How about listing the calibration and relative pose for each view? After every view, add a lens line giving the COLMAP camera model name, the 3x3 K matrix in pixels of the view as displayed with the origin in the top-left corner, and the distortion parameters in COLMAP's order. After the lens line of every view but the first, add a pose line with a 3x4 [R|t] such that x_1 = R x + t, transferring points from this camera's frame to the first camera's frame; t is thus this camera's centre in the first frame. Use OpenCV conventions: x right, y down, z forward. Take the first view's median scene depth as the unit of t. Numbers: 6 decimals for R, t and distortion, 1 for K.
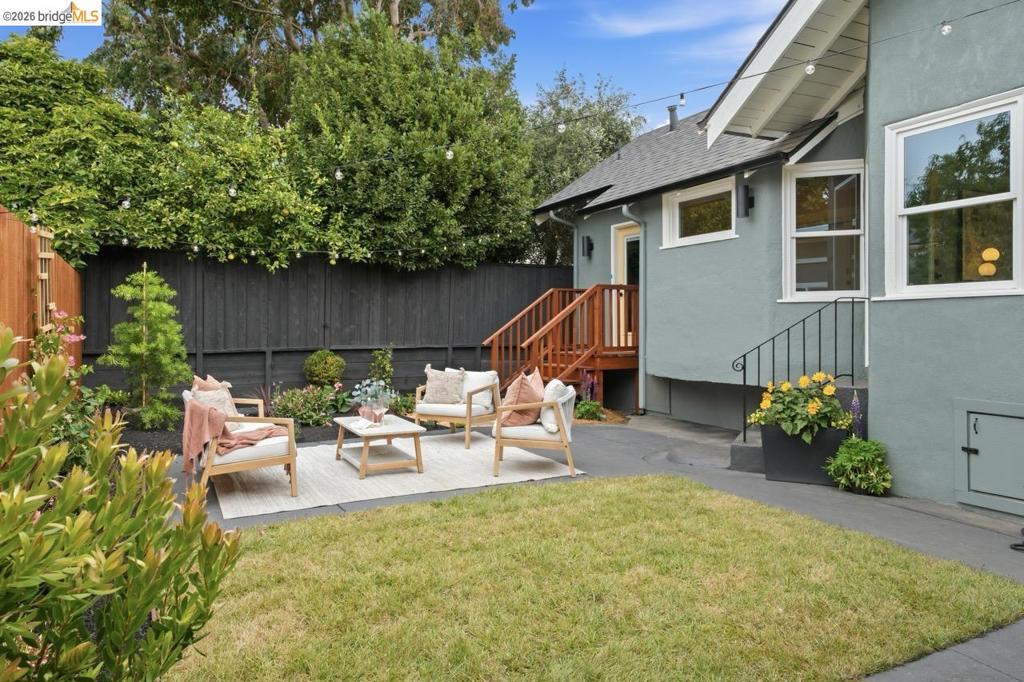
lens RADIAL K [[702.3, 0, 511.4], [0, 702.3, 336.4], [0, 0, 1]] dist [-0.002467, 0.011395]
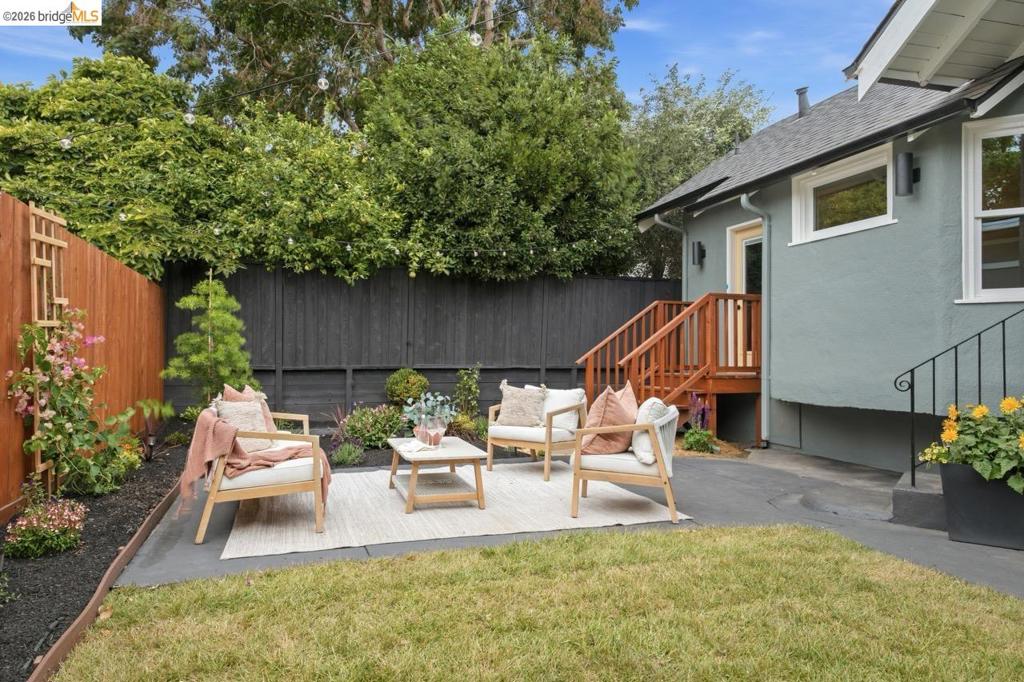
lens RADIAL K [[702.3, 0, 490.3], [0, 702.3, 352.2], [0, 0, 1]] dist [-0.002467, 0.011395]
pose [[0.983177, 0.004169, -0.182609, 0.021876], [-0.007770, 0.999789, -0.019009, 0.021954], [0.182491, 0.020108, 0.983002, 0.153408]]
